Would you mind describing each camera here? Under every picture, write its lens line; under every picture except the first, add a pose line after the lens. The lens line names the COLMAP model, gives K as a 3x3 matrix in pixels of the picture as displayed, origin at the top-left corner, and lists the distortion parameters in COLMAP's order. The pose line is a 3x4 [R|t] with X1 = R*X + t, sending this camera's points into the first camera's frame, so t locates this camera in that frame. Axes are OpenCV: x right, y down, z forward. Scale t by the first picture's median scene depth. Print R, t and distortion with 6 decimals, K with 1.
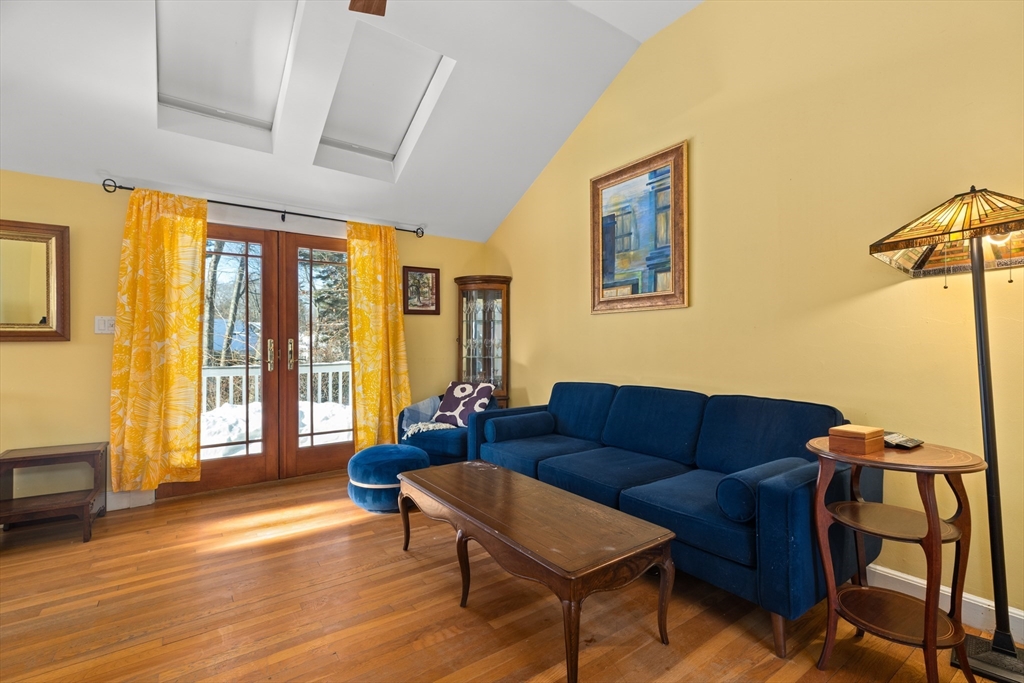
lens RADIAL K [[459.2, 0, 511.6], [0, 459.2, 340.0], [0, 0, 1]] dist [0.003422, -0.001341]
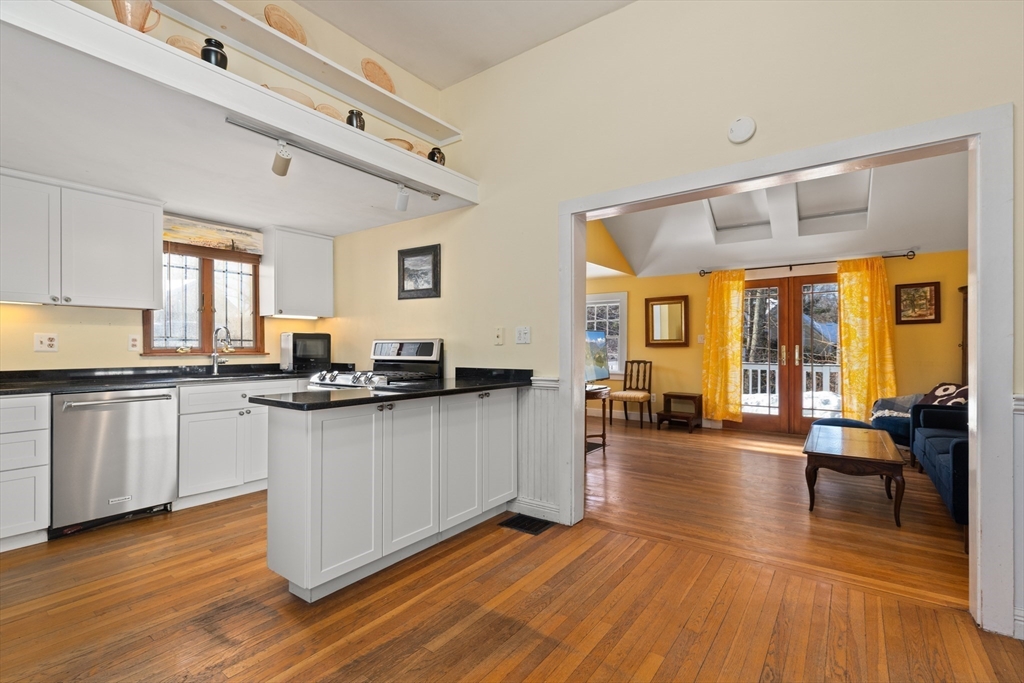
lens RADIAL K [[459.2, 0, 509.2], [0, 459.2, 348.2], [0, 0, 1]] dist [0.003422, -0.001341]
pose [[0.318119, 0.005556, -0.948035, 0.795959], [0.005929, 0.999952, 0.007850, -0.011748], [0.948032, -0.008118, 0.318070, -0.483682]]
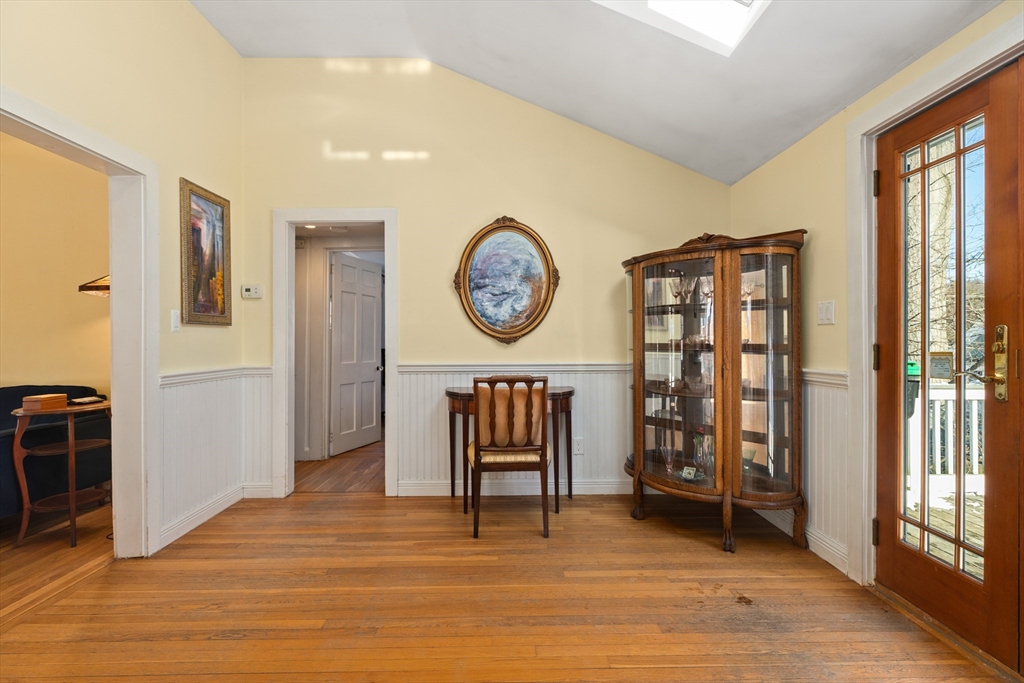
lens RADIAL K [[459.2, 0, 510.0], [0, 459.2, 337.5], [0, 0, 1]] dist [0.003422, -0.001341]
pose [[0.566363, 0.005093, 0.824140, 0.157157], [-0.001557, 0.999986, -0.005109, -0.007966], [-0.824154, 0.001610, 0.566363, -0.655180]]
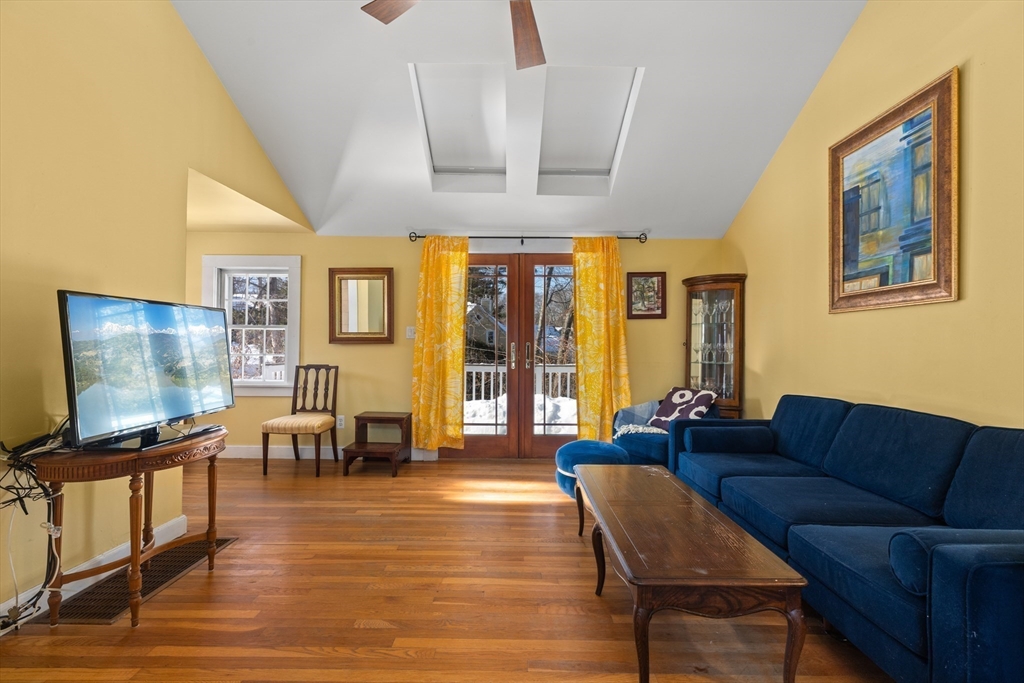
lens RADIAL K [[459.2, 0, 510.5], [0, 459.2, 343.3], [0, 0, 1]] dist [0.003422, -0.001341]
pose [[0.806628, 0.004946, -0.591039, 0.220018], [-0.004412, 0.999988, 0.002347, -0.003267], [0.591043, 0.000714, 0.806639, 0.011578]]
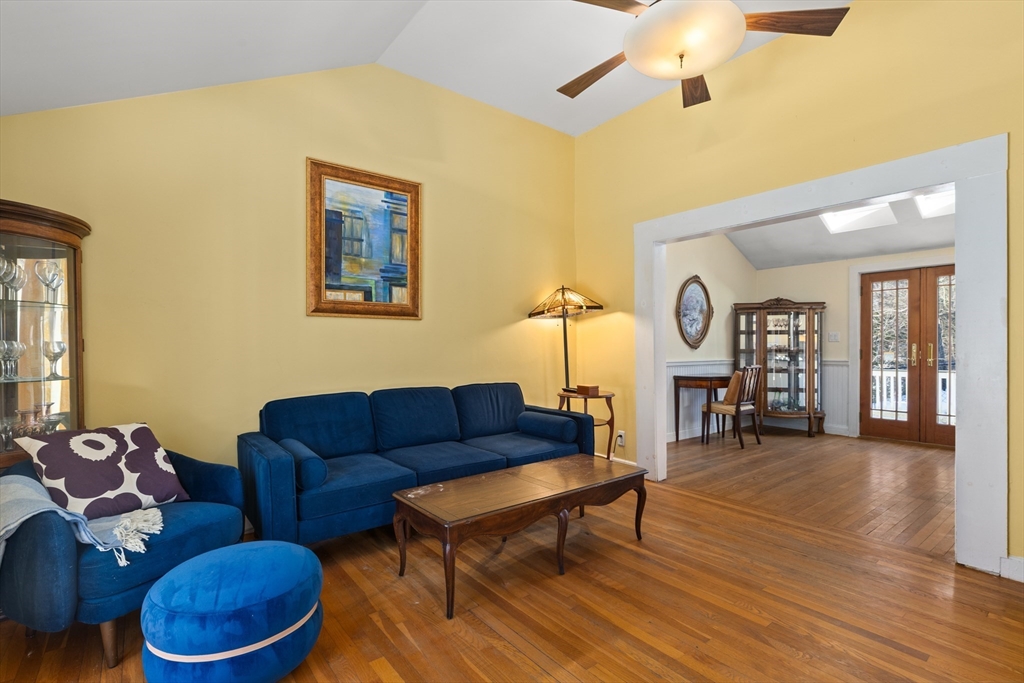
lens RADIAL K [[478.9, 0, 507.4], [0, 478.9, 348.8], [0, 0, 1]] dist [-0.004569, -0.000164]
pose [[-0.042714, -0.001004, 0.999087, -0.809219], [-0.006460, 0.999979, 0.000729, 0.003124], [-0.999066, -0.006423, -0.042720, 0.733644]]
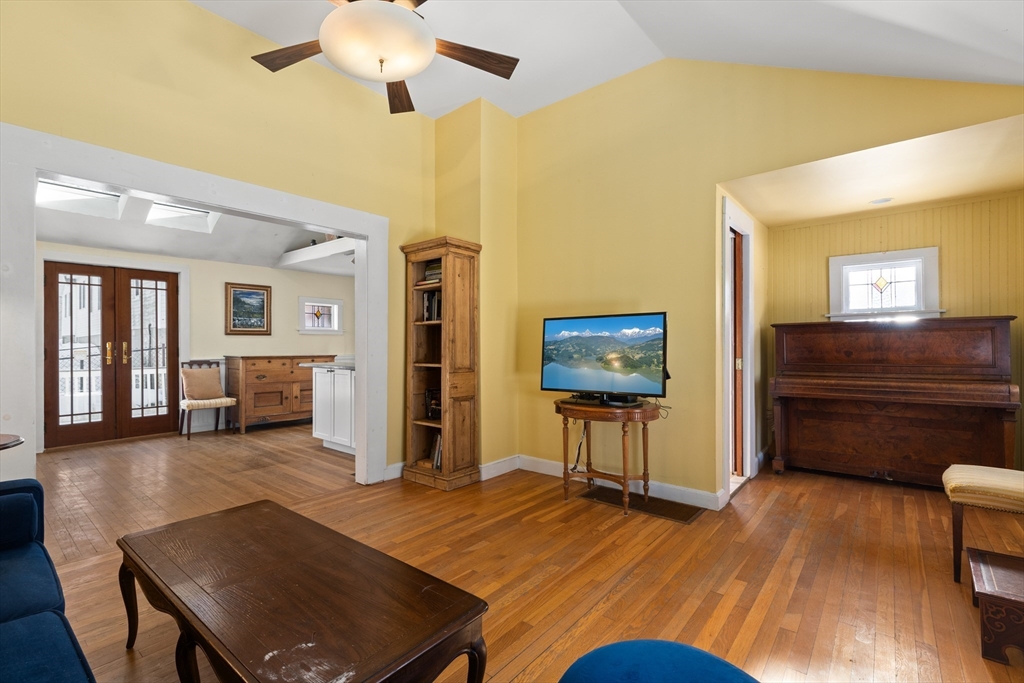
lens RADIAL K [[459.2, 0, 512.6], [0, 459.2, 338.5], [0, 0, 1]] dist [0.003422, -0.001341]
pose [[-0.964384, 0.007314, -0.264405, -0.112939], [0.011645, 0.999822, -0.014815, 0.005700], [0.264249, -0.017367, -0.964298, 1.173315]]
